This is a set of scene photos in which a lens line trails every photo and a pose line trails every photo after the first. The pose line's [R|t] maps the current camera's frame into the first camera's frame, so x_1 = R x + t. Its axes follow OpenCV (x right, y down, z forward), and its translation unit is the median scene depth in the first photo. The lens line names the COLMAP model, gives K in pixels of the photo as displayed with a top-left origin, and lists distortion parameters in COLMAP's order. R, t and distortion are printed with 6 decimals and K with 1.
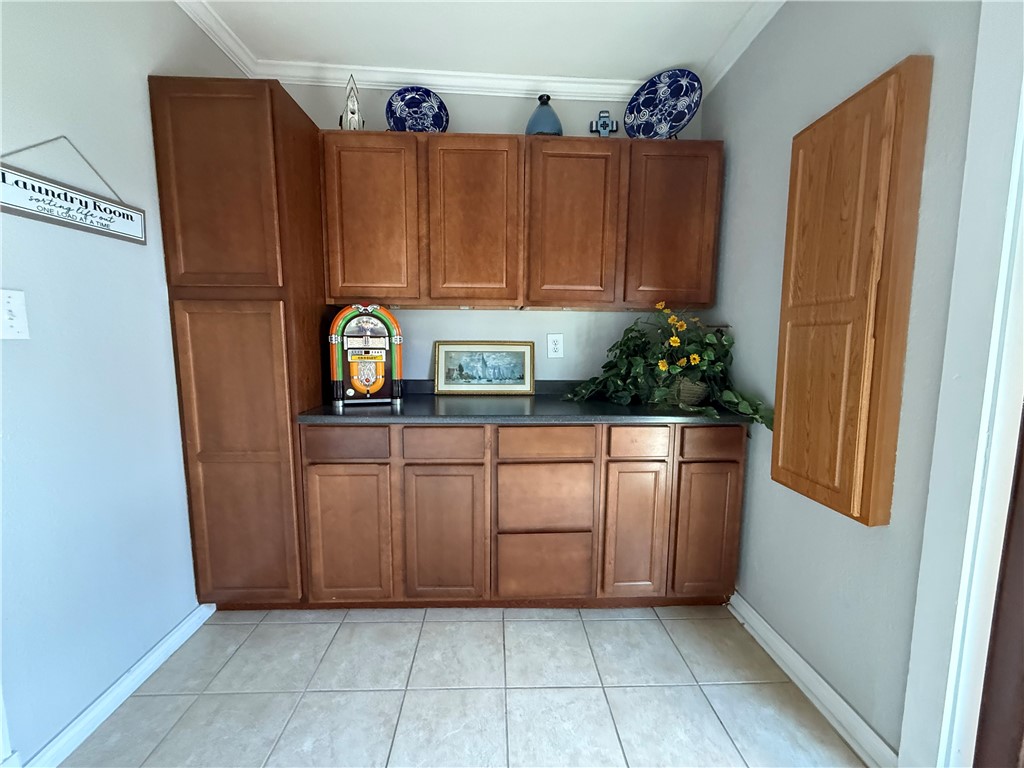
lens RADIAL K [[408.7, 0, 512.0], [0, 408.7, 384.0], [0, 0, 1]] dist [-0.000241, -0.000282]
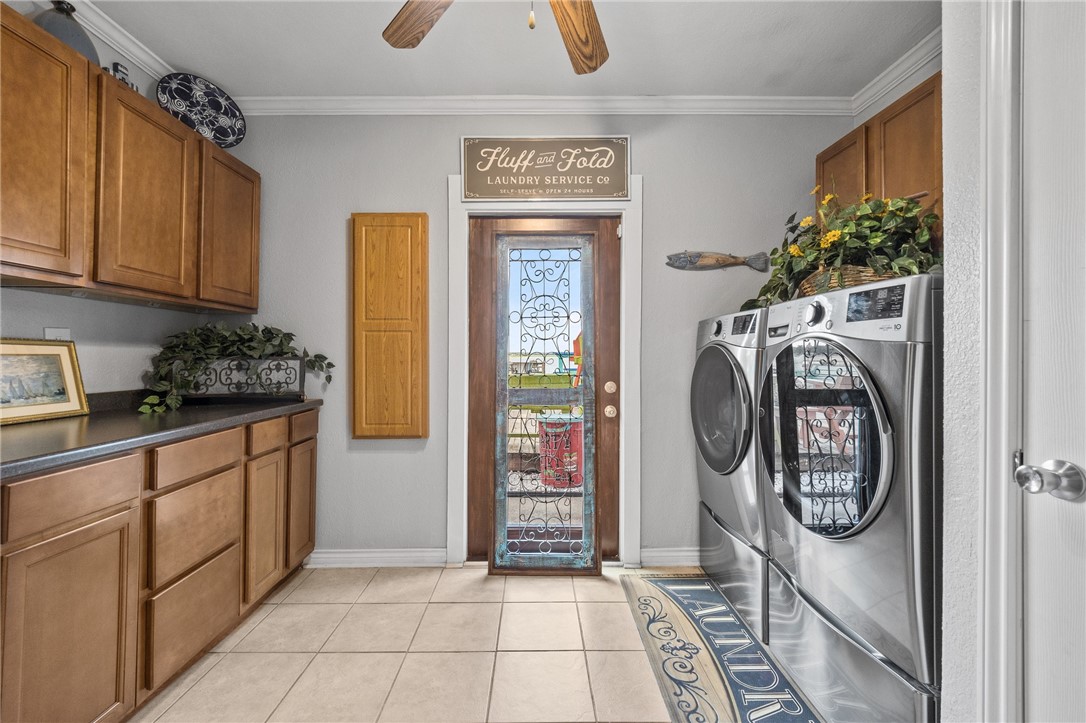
lens RADIAL K [[441.5, 0, 542.9], [0, 441.5, 356.3], [0, 0, 1]] dist [0.002262, 0.000322]
pose [[0.024702, -0.004854, 0.999683, -0.717387], [0.109739, 0.993958, 0.002115, 0.011435], [-0.993653, 0.109652, 0.025086, 0.212731]]
